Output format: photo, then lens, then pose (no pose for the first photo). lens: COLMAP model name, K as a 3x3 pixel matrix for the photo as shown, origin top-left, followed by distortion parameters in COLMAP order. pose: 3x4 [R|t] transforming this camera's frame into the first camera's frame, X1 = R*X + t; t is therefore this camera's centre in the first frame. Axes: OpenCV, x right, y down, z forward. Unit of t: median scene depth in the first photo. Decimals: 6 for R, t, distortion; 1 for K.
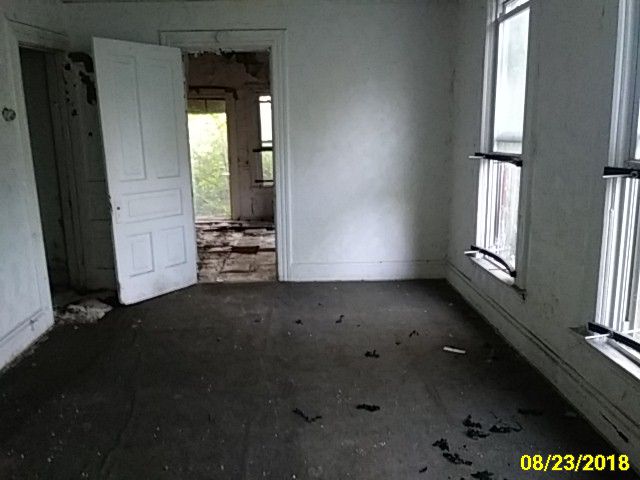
lens RADIAL K [[534.7, 0, 323.2], [0, 534.7, 239.5], [0, 0, 1]] dist [0.054400, -0.029230]
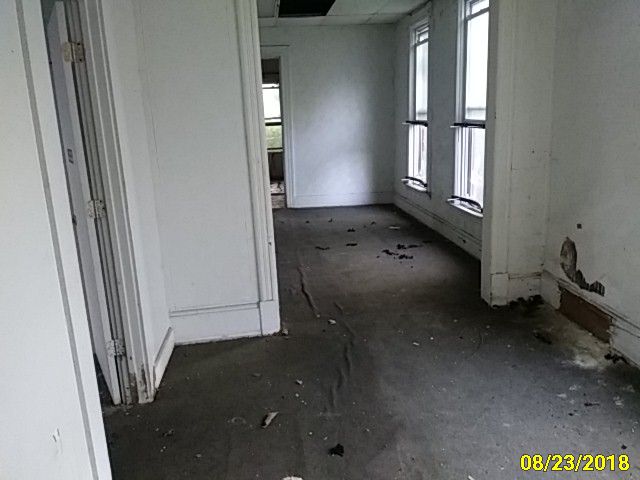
lens RADIAL K [[534.7, 0, 317.3], [0, 534.7, 240.4], [0, 0, 1]] dist [0.054400, -0.029230]
pose [[0.997737, -0.032590, 0.058809, -0.118220], [0.030395, 0.998821, 0.037850, 0.150580], [-0.059974, -0.035977, 0.997551, -0.729419]]
